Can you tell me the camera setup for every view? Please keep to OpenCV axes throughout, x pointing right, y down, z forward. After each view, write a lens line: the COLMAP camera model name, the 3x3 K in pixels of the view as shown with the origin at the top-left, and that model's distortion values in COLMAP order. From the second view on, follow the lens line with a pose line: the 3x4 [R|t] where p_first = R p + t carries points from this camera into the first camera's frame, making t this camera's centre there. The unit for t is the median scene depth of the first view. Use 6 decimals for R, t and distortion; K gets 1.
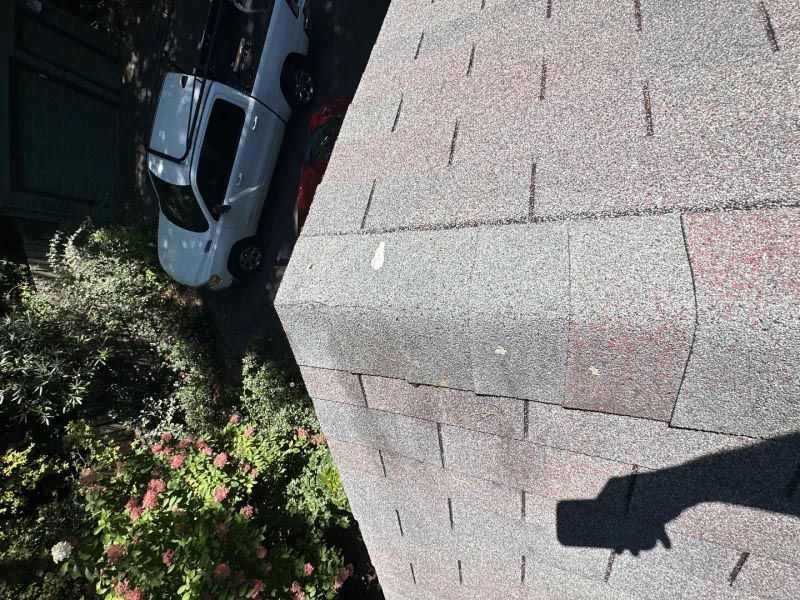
lens RADIAL K [[314.8, 0, 386.1], [0, 314.8, 300.3], [0, 0, 1]] dist [-0.003150, -0.001079]
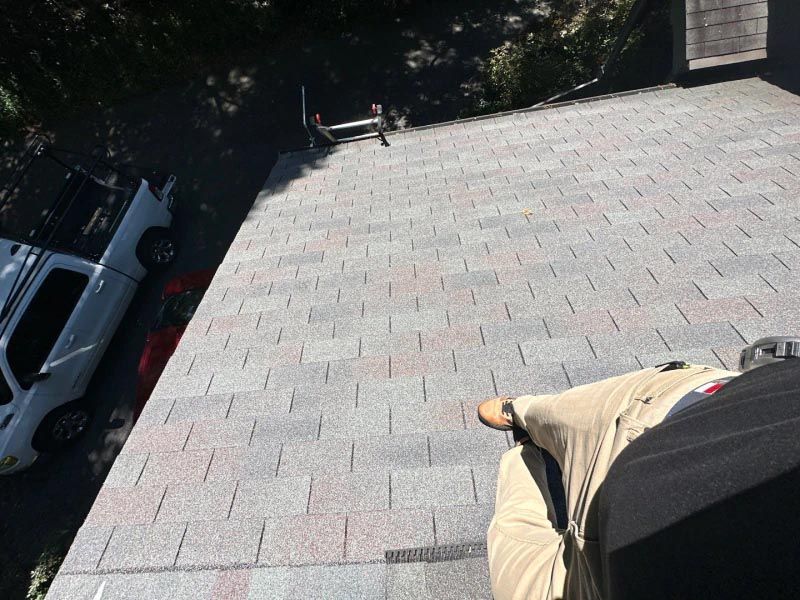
lens RADIAL K [[314.8, 0, 386.1], [0, 314.8, 300.3], [0, 0, 1]] dist [-0.003150, -0.001079]
pose [[0.936576, -0.004735, 0.350434, 0.085303], [0.123383, 0.940349, -0.317050, -0.089568], [-0.328029, 0.340179, 0.881292, -0.164432]]
